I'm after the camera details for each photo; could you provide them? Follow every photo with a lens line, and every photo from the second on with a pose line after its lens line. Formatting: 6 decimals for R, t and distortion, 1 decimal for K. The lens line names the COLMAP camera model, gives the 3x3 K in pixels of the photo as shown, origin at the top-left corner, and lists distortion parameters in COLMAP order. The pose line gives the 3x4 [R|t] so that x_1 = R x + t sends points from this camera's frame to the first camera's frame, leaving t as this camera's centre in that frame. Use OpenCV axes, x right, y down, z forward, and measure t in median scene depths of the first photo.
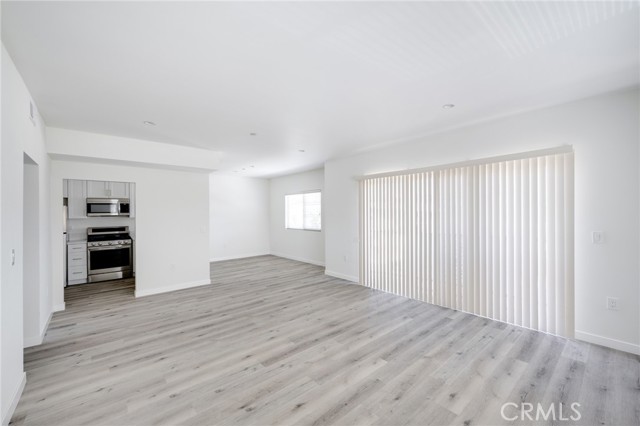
lens RADIAL K [[258.7, 0, 324.5], [0, 258.7, 211.7], [0, 0, 1]] dist [0.000648, 0.000125]
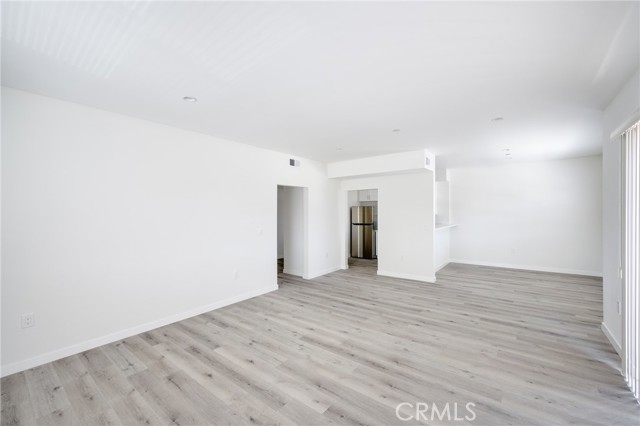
lens RADIAL K [[258.7, 0, 324.5], [0, 258.7, 211.7], [0, 0, 1]] dist [0.000648, 0.000125]
pose [[0.203713, 0.004462, -0.979021, 0.750661], [0.011237, 0.999913, 0.006895, -0.009568], [0.978966, -0.012406, 0.203645, 0.657900]]
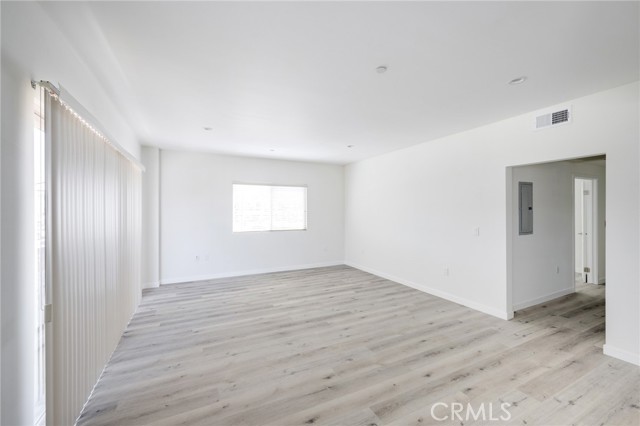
lens RADIAL K [[269.4, 0, 320.0], [0, 269.4, 213.0], [0, 0, 1]] dist [0.000273, 0.000016]
pose [[-0.967698, 0.010808, 0.251881, -0.351463], [0.012659, 0.999903, 0.005730, 0.009212], [-0.251795, 0.008734, -0.967741, 1.928988]]
